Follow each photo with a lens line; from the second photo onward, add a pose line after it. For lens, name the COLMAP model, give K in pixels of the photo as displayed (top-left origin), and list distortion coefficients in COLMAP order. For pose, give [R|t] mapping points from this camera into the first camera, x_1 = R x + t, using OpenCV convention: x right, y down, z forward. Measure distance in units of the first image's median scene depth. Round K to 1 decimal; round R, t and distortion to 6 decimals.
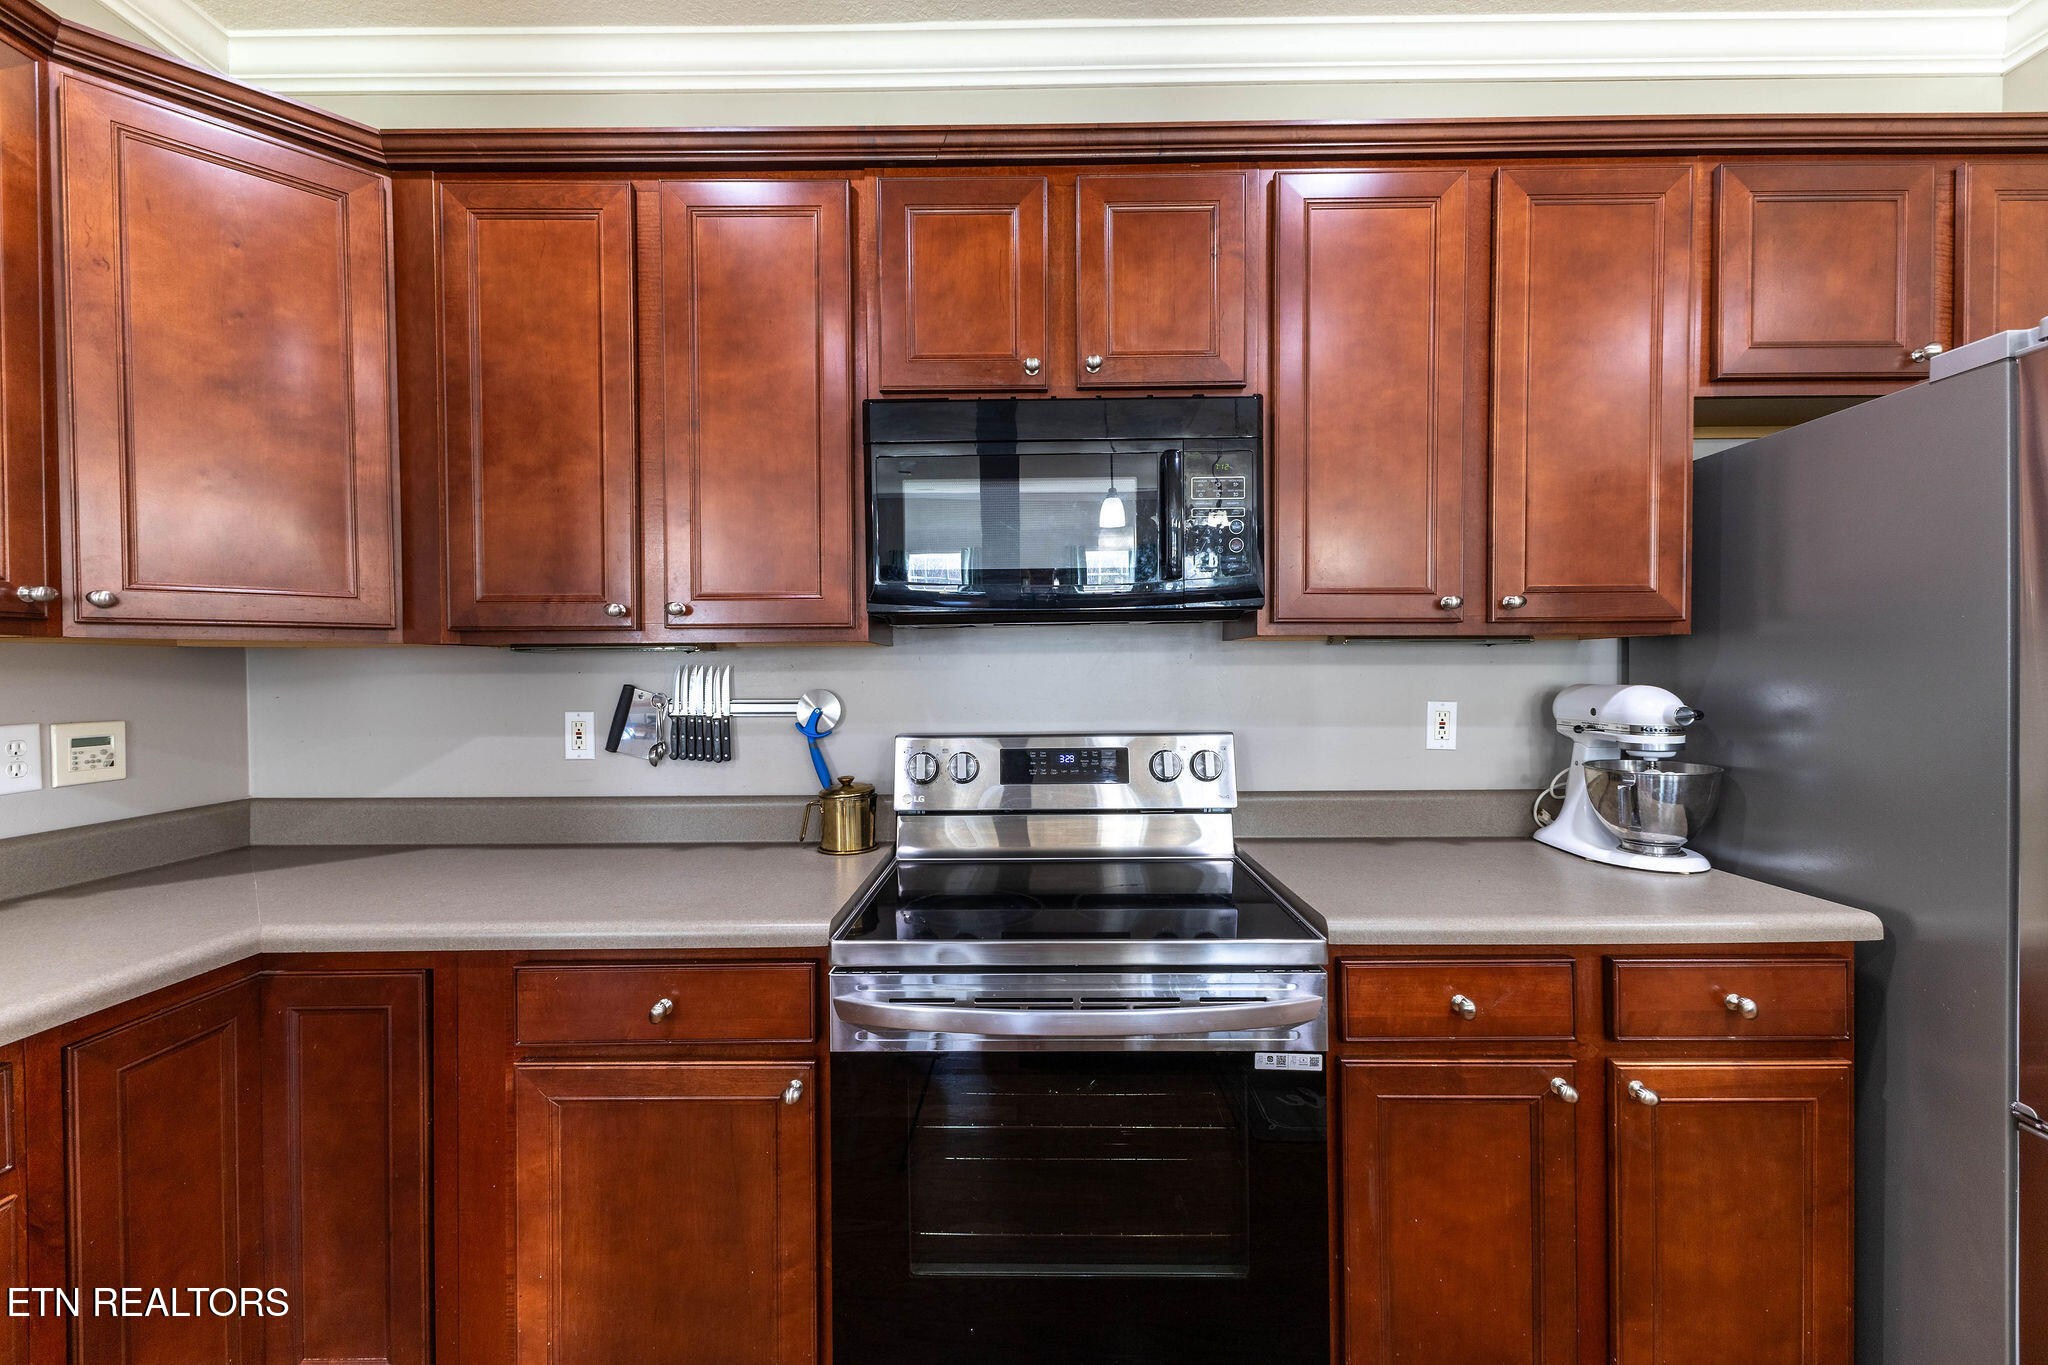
lens RADIAL K [[814.8, 0, 1028.4], [0, 814.8, 679.0], [0, 0, 1]] dist [0.008713, -0.000387]
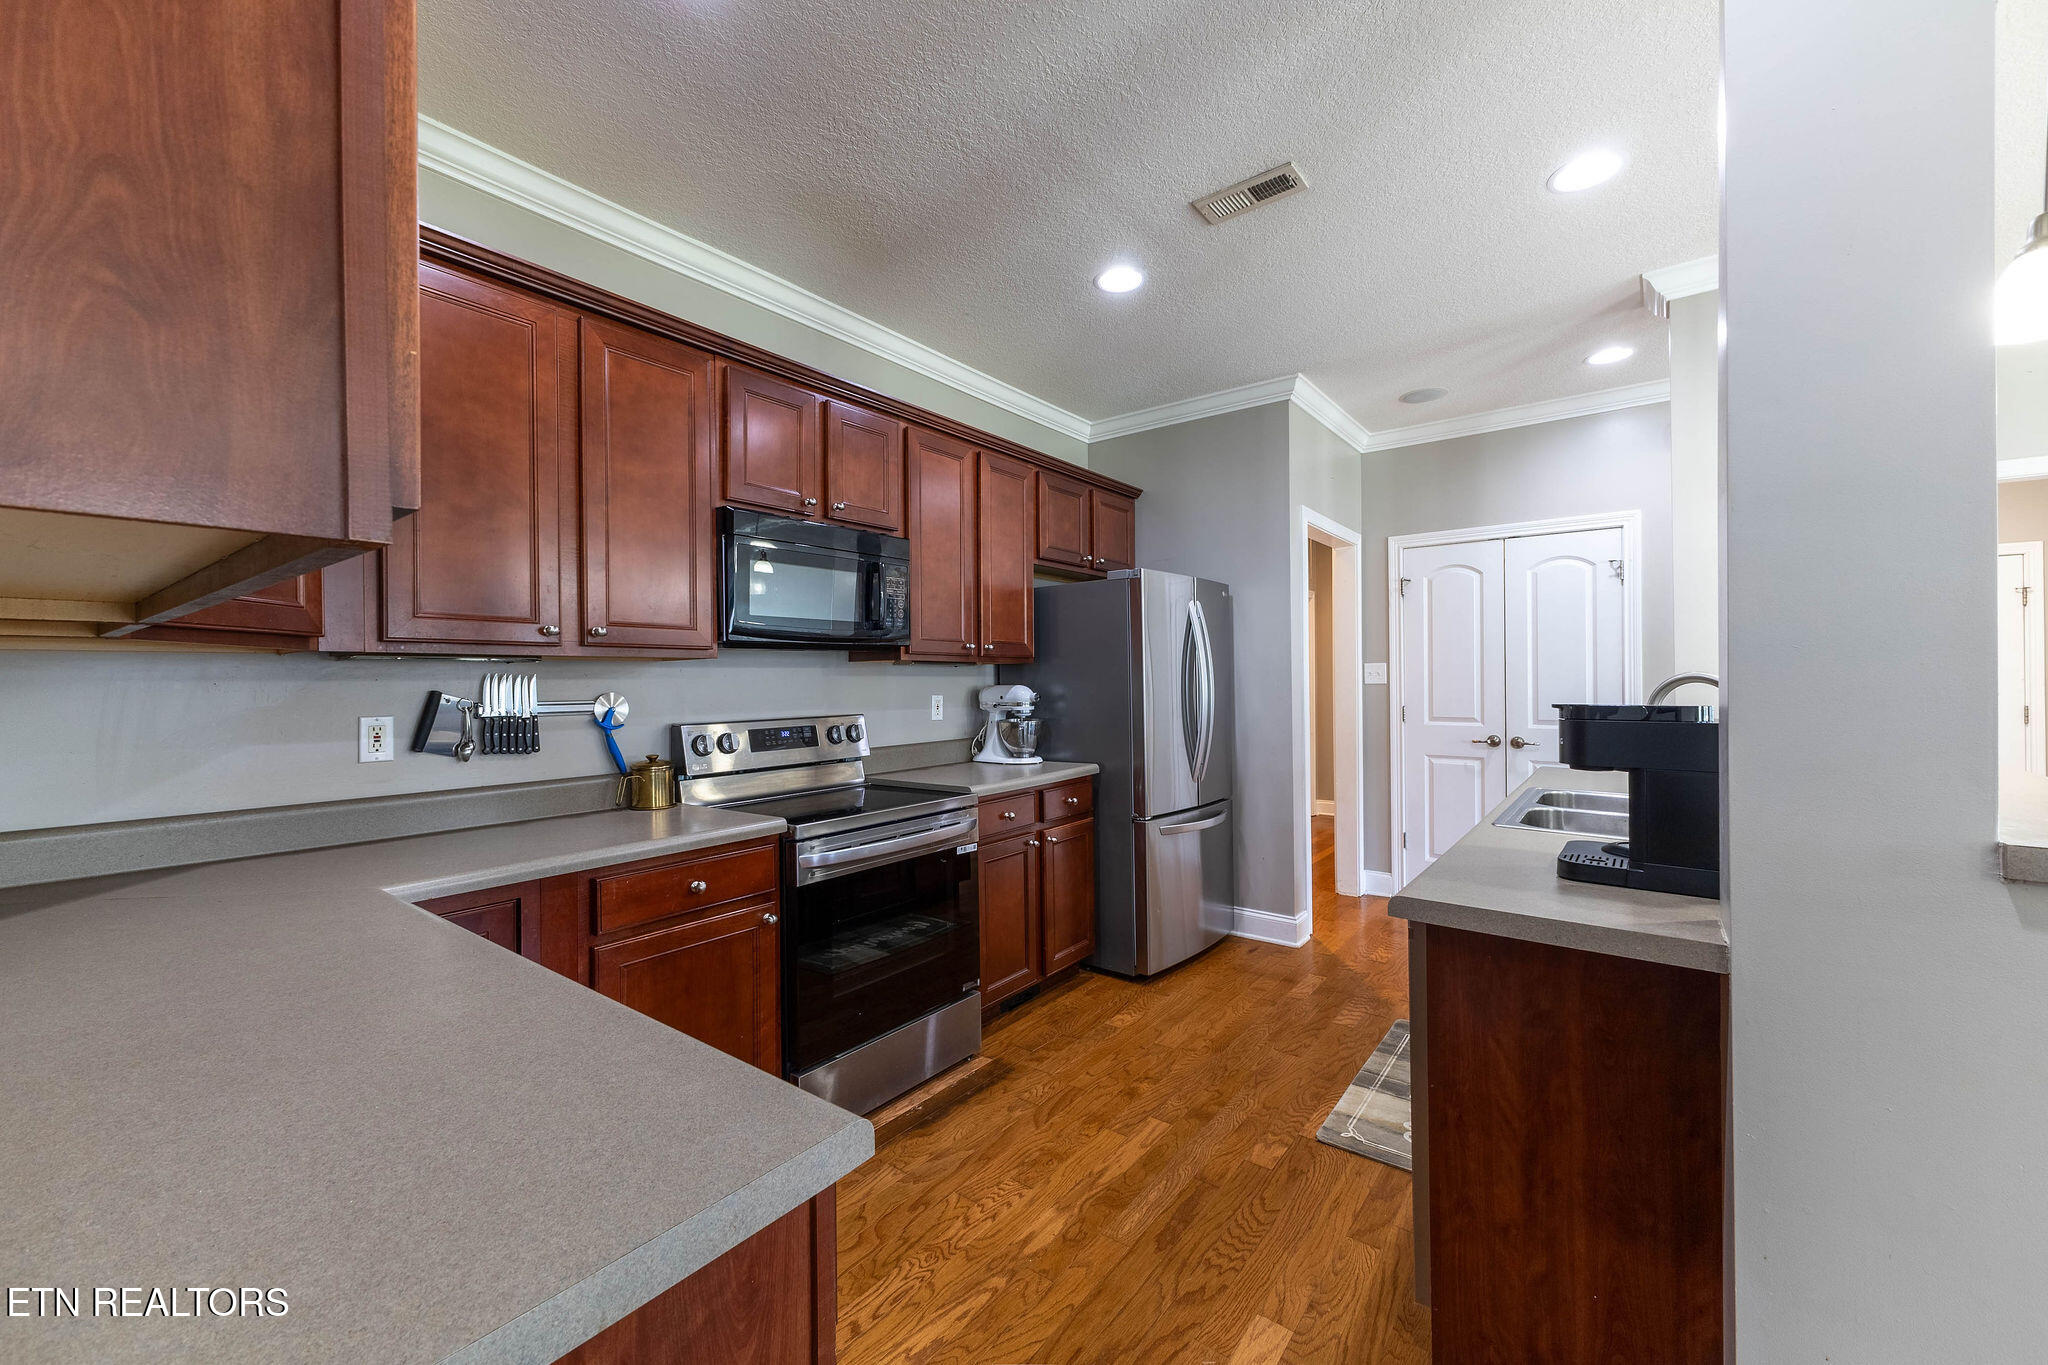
lens RADIAL K [[814.8, 0, 1034.3], [0, 814.8, 681.4], [0, 0, 1]] dist [0.008713, -0.000387]
pose [[0.590490, -0.000853, 0.807045, -1.075391], [0.015801, 0.999820, -0.010505, 0.022200], [-0.806890, 0.018955, 0.590397, -0.385886]]
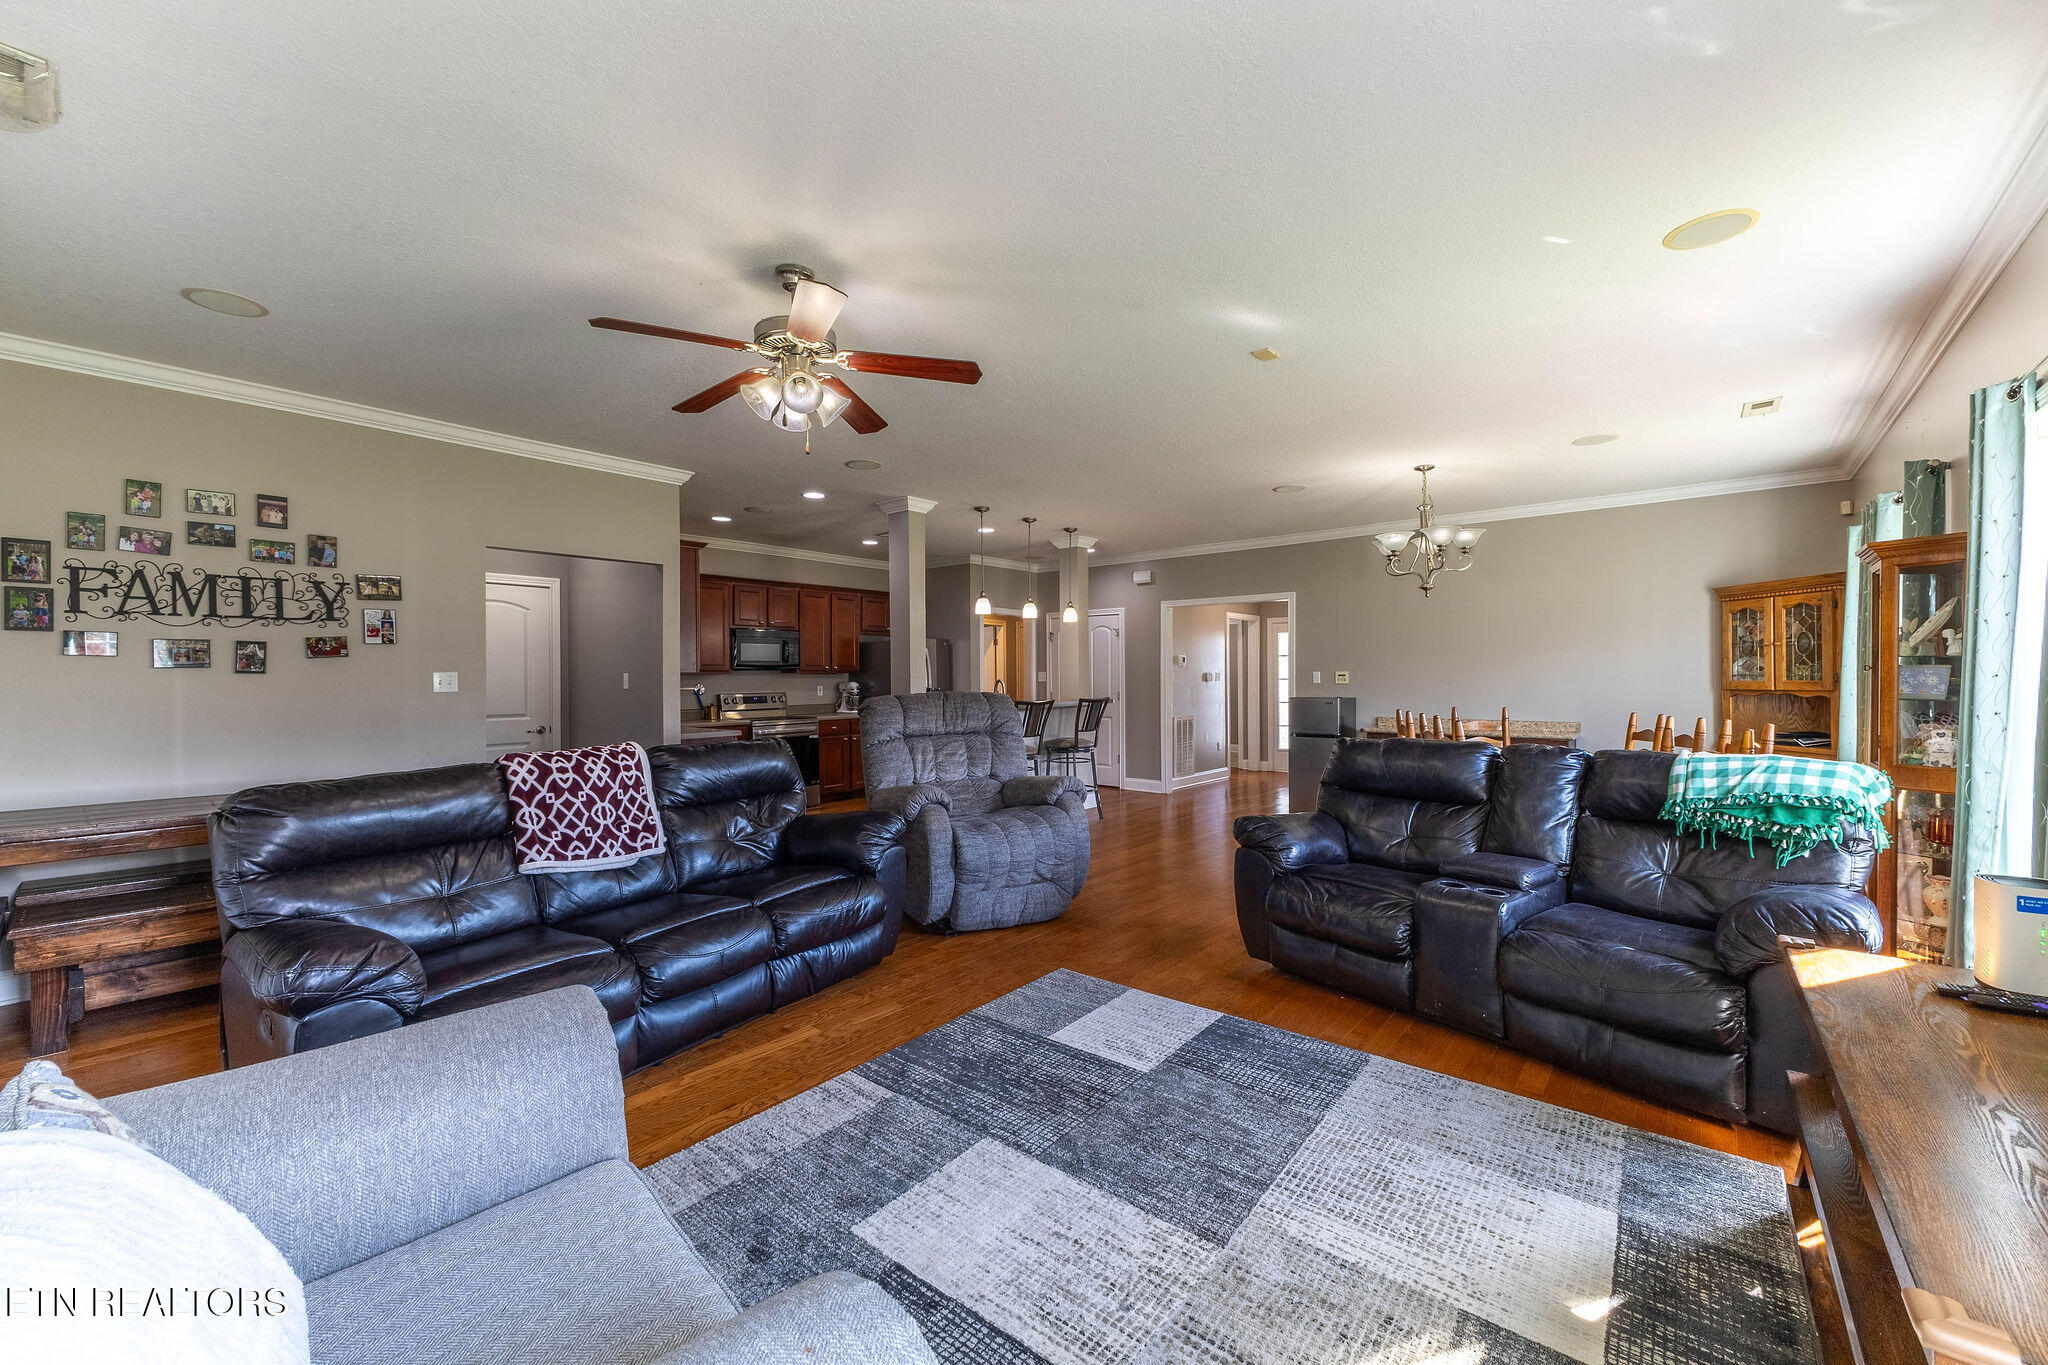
lens RADIAL K [[814.8, 0, 1024.0], [0, 814.8, 676.6], [0, 0, 1]] dist [0.008713, -0.000387]
pose [[0.638137, 0.001899, 0.769920, -2.908217], [0.013384, 0.999818, -0.013559, 0.063125], [-0.769806, 0.018957, 0.637996, -3.598114]]
